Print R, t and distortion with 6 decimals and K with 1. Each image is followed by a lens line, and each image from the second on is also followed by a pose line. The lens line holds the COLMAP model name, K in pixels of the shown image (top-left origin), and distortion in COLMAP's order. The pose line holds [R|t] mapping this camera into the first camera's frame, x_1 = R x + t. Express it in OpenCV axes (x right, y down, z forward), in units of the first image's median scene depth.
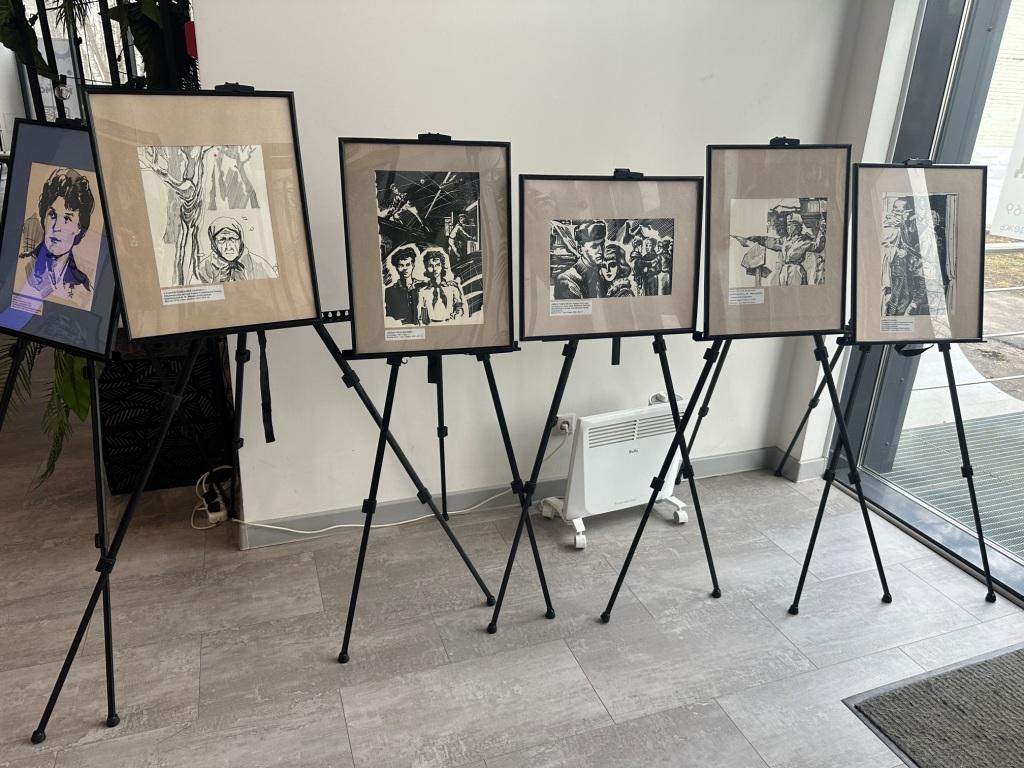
lens RADIAL K [[717.5, 0, 511.1], [0, 717.5, 396.0], [0, 0, 1]] dist [0.062887, -0.087656]
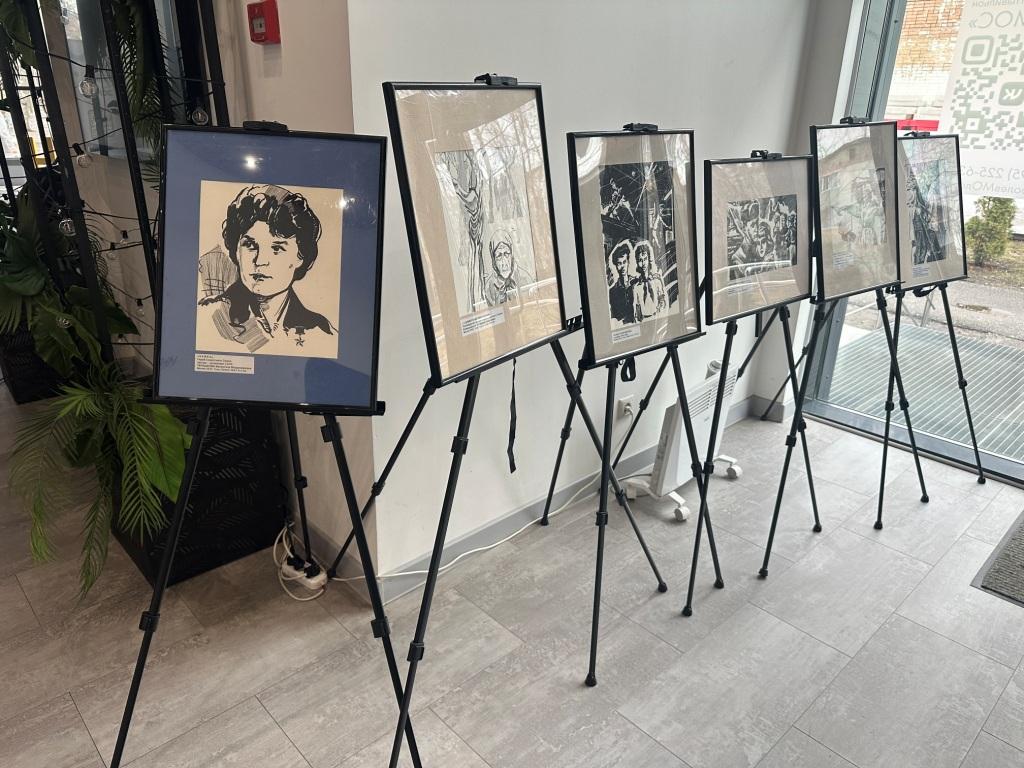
lens RADIAL K [[717.5, 0, 514.1], [0, 717.5, 398.3], [0, 0, 1]] dist [0.062887, -0.087656]
pose [[0.919609, -0.171707, 0.353323, -0.645196], [0.163534, 0.985107, 0.053103, -0.077386], [-0.357179, 0.008946, 0.933993, 0.154851]]
